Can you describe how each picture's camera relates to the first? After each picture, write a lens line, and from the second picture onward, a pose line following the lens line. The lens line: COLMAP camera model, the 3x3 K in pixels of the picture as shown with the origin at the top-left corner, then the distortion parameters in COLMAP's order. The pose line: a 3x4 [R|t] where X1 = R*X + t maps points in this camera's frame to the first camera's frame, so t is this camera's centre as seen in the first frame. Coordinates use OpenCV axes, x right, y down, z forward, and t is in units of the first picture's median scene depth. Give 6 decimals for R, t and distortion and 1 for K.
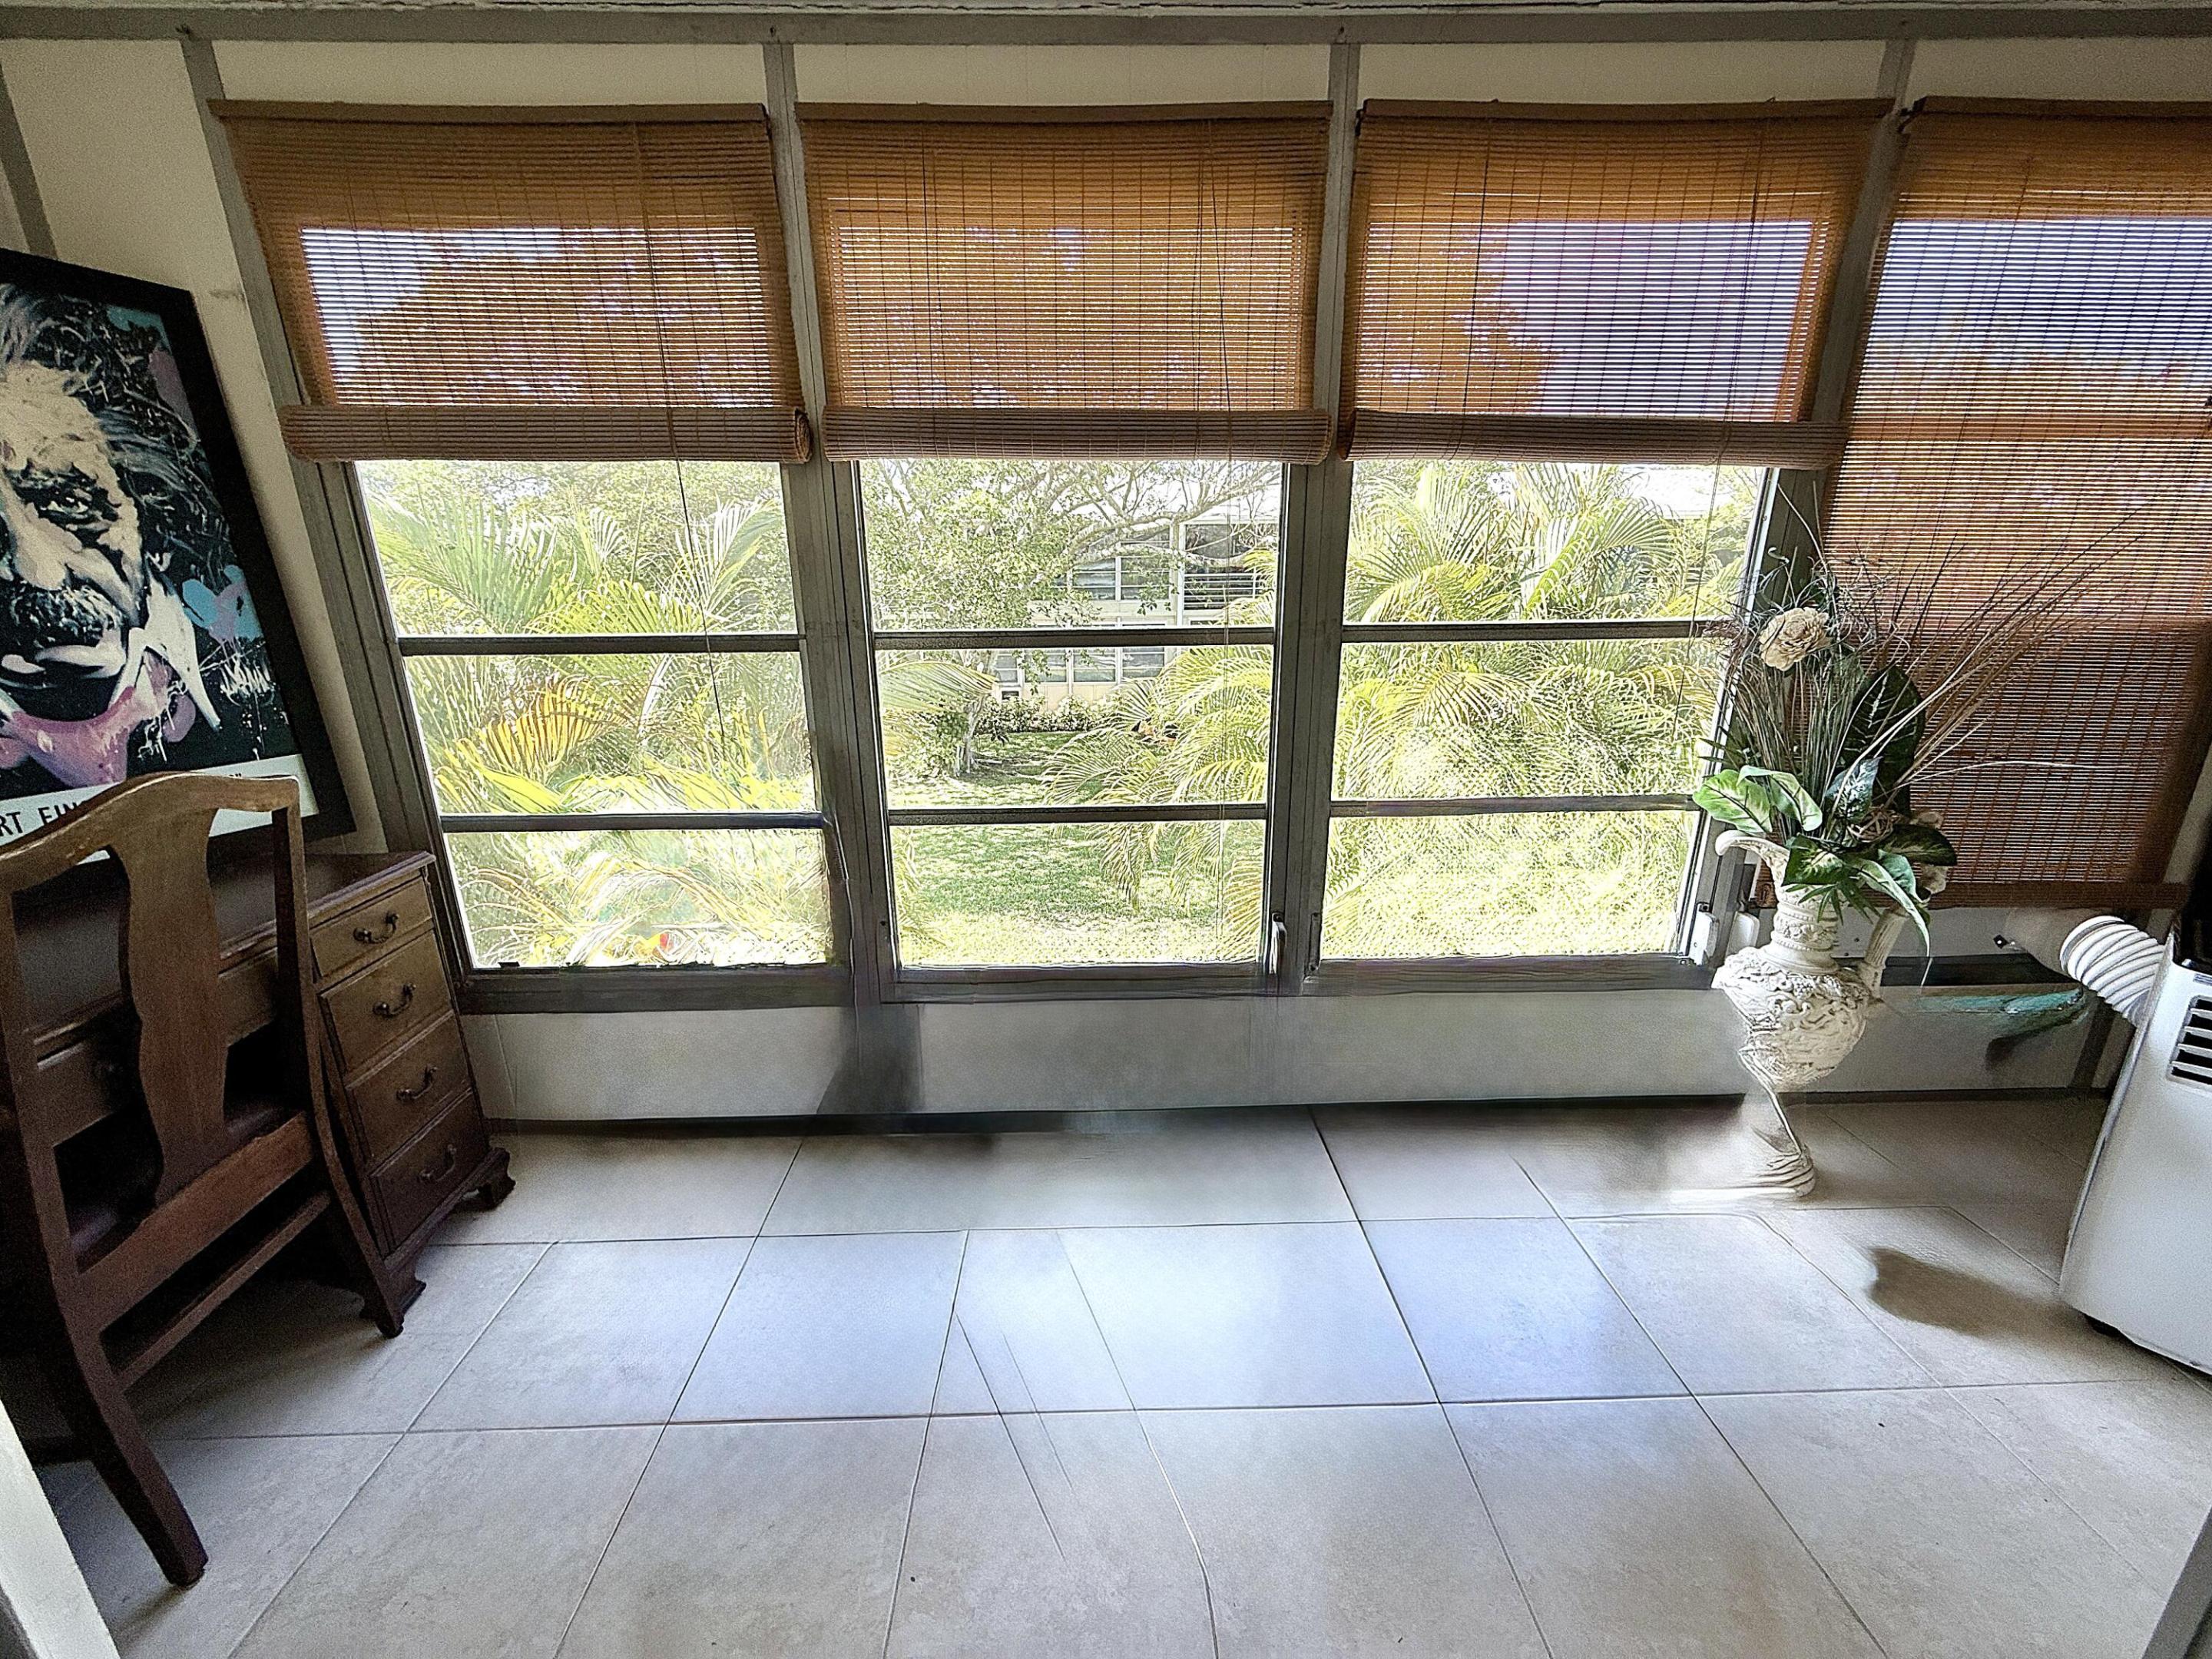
lens RADIAL K [[883.5, 0, 1100.5], [0, 883.5, 827.2], [0, 0, 1]] dist [0.001501, -0.000695]
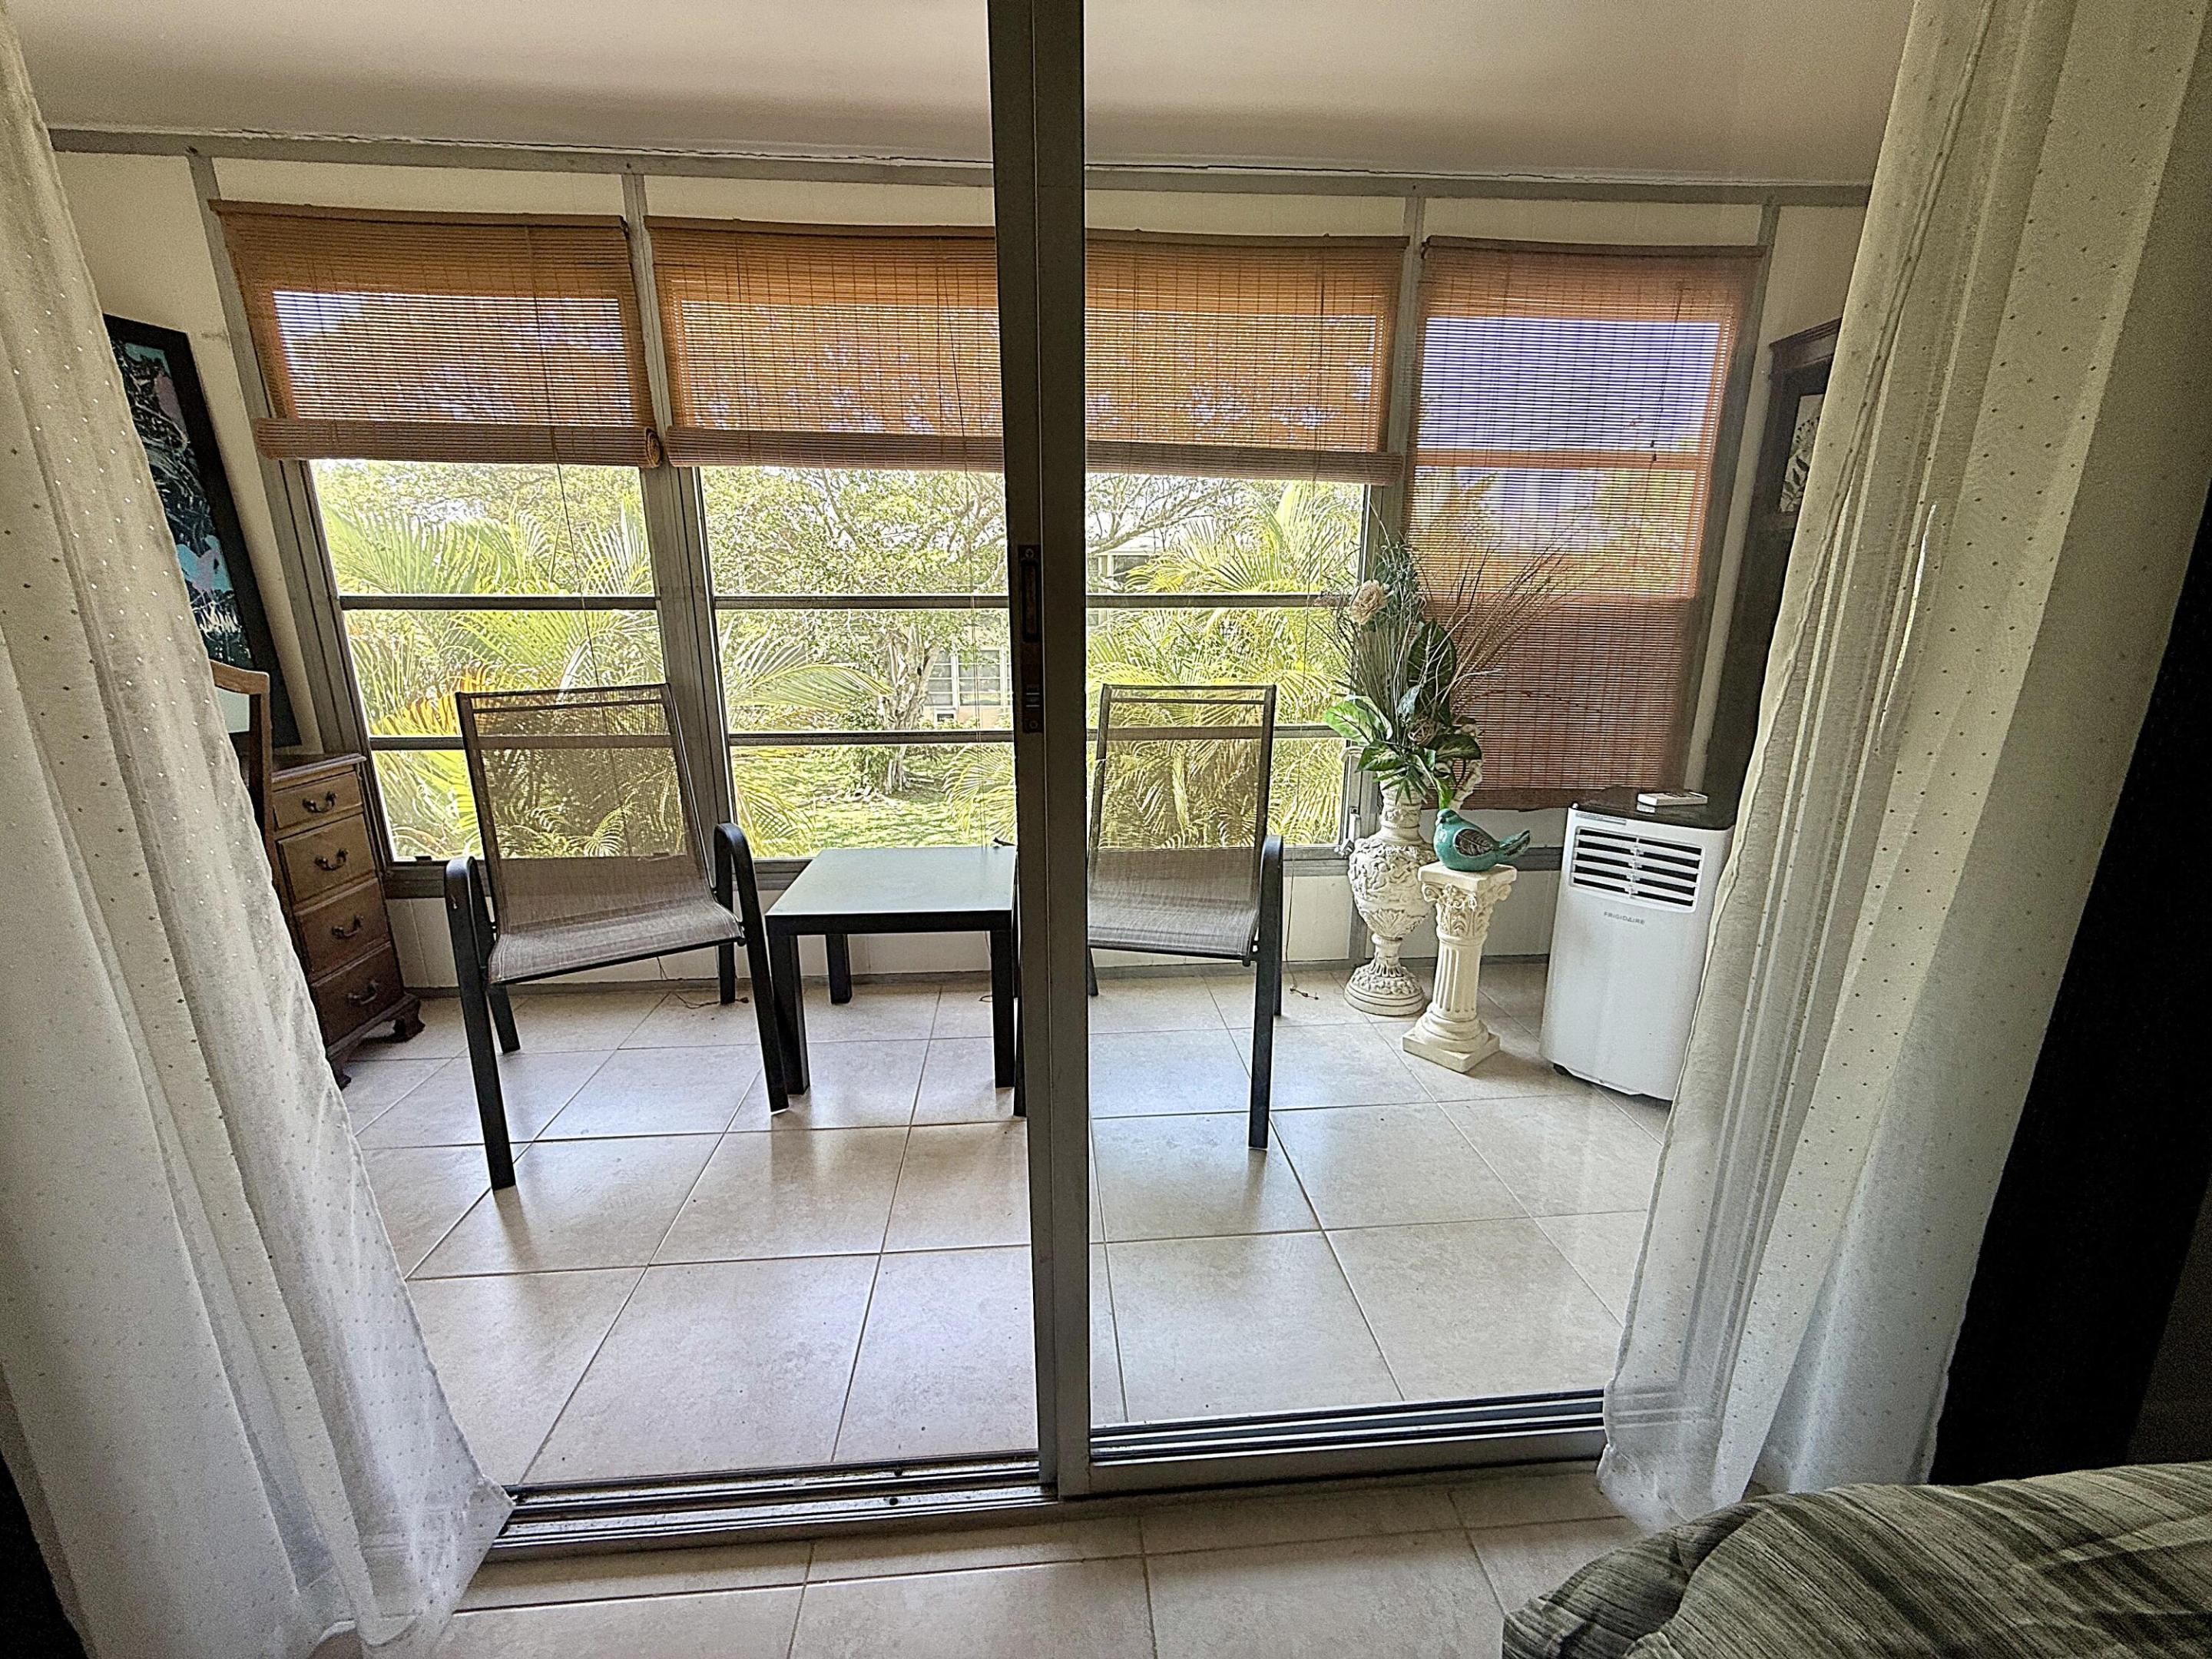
lens RADIAL K [[883.5, 0, 1101.8], [0, 883.5, 827.1], [0, 0, 1]] dist [0.001501, -0.000695]
pose [[0.998406, -0.004650, 0.056242, 0.276803], [0.006649, 0.999351, -0.035403, 0.197204], [-0.056041, 0.035721, 0.997789, -0.384285]]
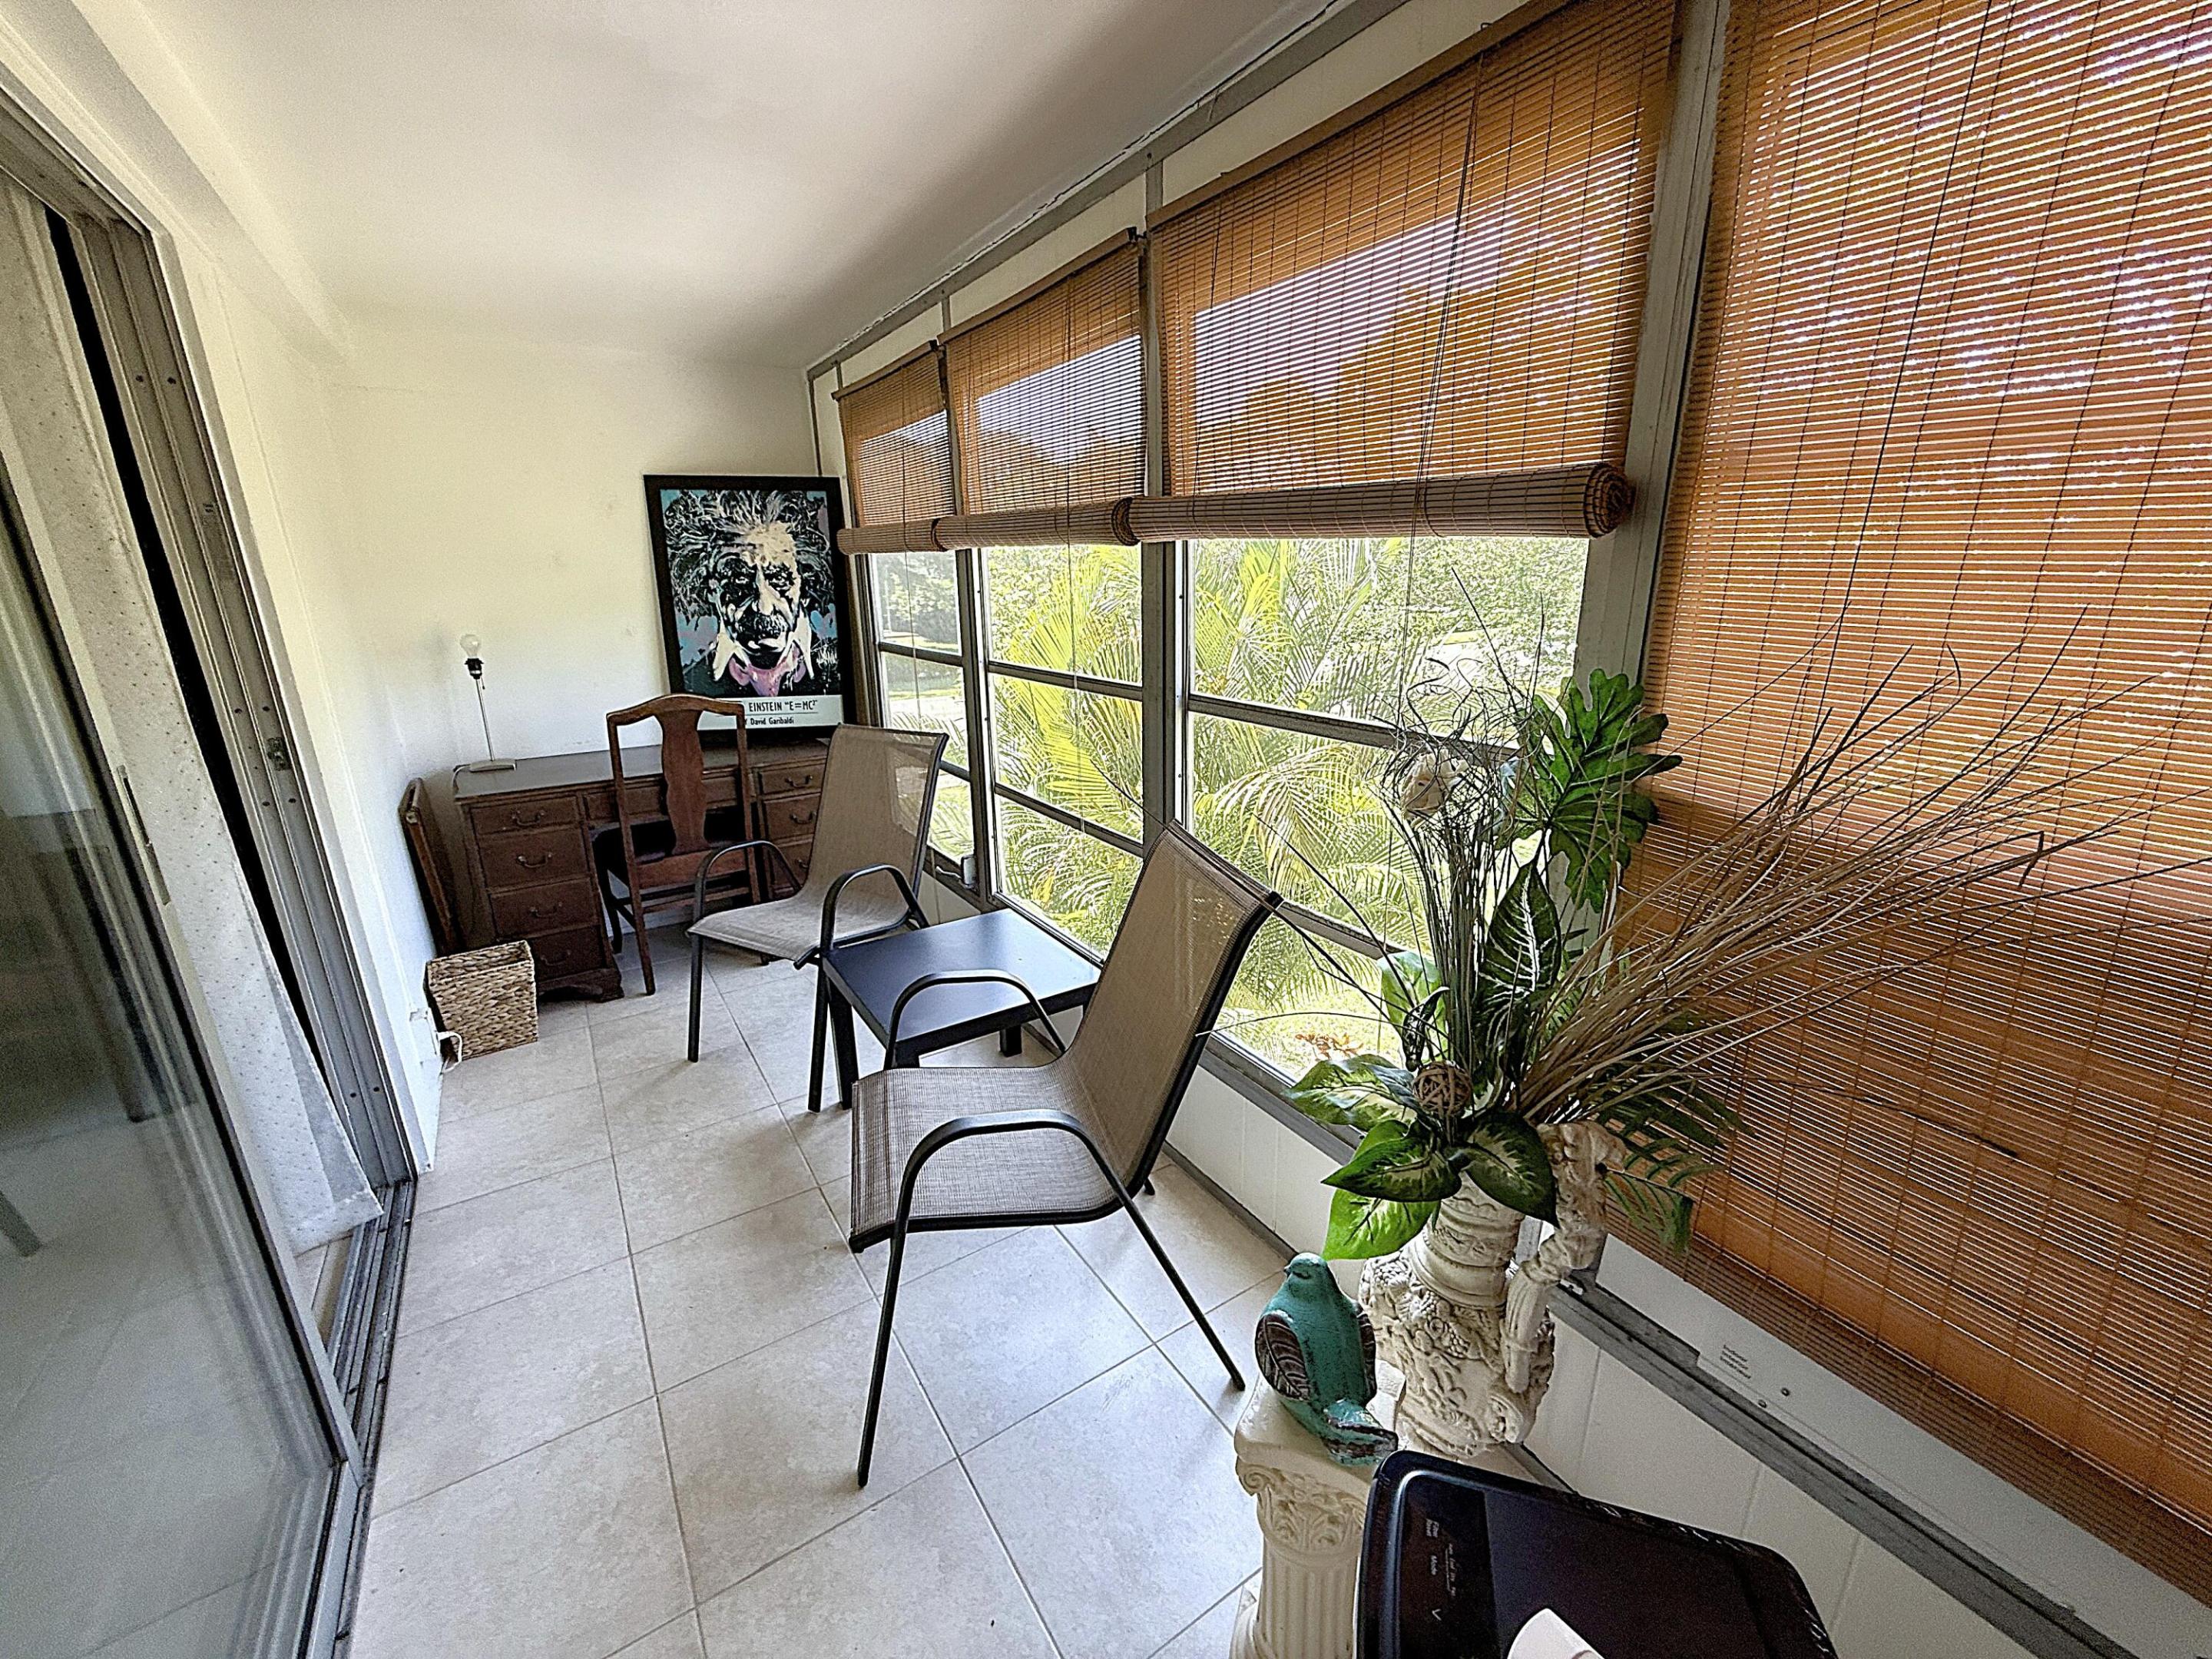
lens RADIAL K [[883.5, 0, 1099.9], [0, 883.5, 820.4], [0, 0, 1]] dist [0.001501, -0.000695]
pose [[0.521352, 0.238676, -0.819284, 1.225268], [-0.227533, 0.964212, 0.136105, -0.229289], [0.822448, 0.115456, 0.557000, 0.405728]]
